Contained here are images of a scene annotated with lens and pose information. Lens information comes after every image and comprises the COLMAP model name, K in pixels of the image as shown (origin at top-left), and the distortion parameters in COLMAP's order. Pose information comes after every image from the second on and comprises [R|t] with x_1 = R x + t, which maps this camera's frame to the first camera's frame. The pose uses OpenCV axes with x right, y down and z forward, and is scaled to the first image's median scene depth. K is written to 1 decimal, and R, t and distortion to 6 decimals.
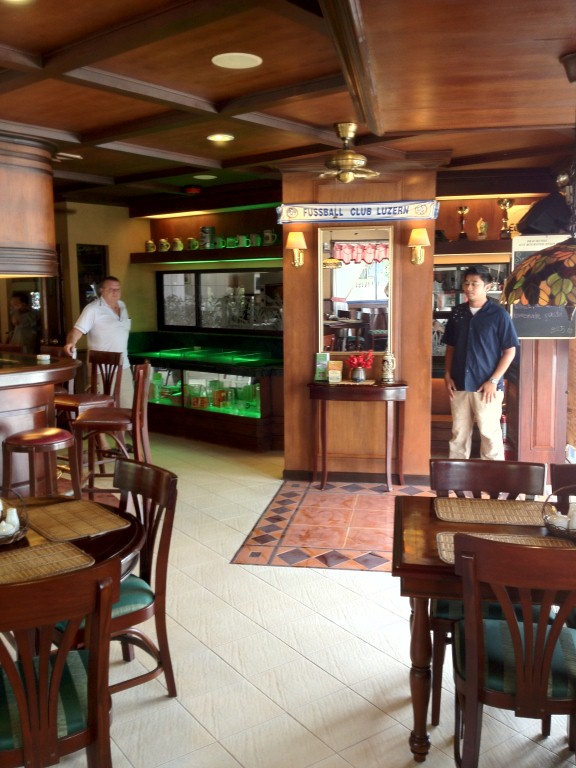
lens RADIAL K [[748.6, 0, 288.0], [0, 748.6, 384.0], [0, 0, 1]] dist [0.171326, -0.418860]
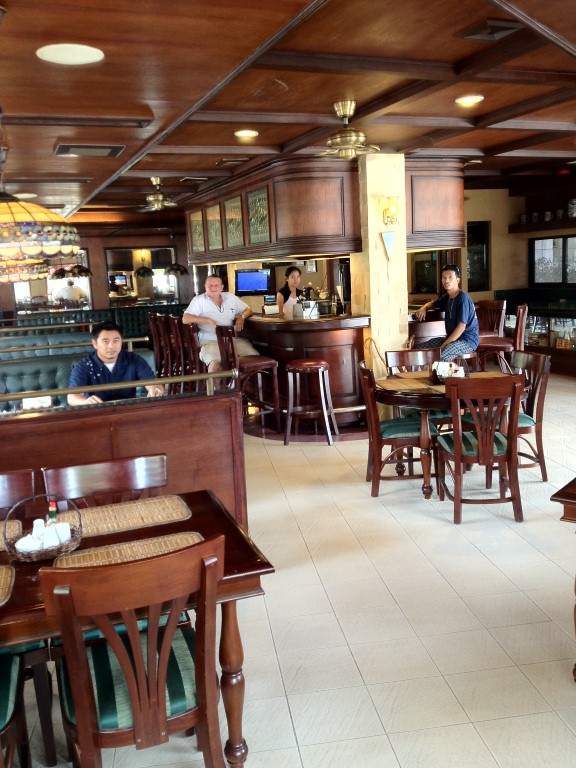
lens RADIAL K [[748.6, 0, 288.0], [0, 748.6, 384.0], [0, 0, 1]] dist [0.171326, -0.418860]
pose [[0.894138, 0.026820, -0.446988, 0.057613], [-0.009437, 0.999112, 0.041071, 0.068437], [0.447692, -0.032505, 0.893597, -0.493798]]
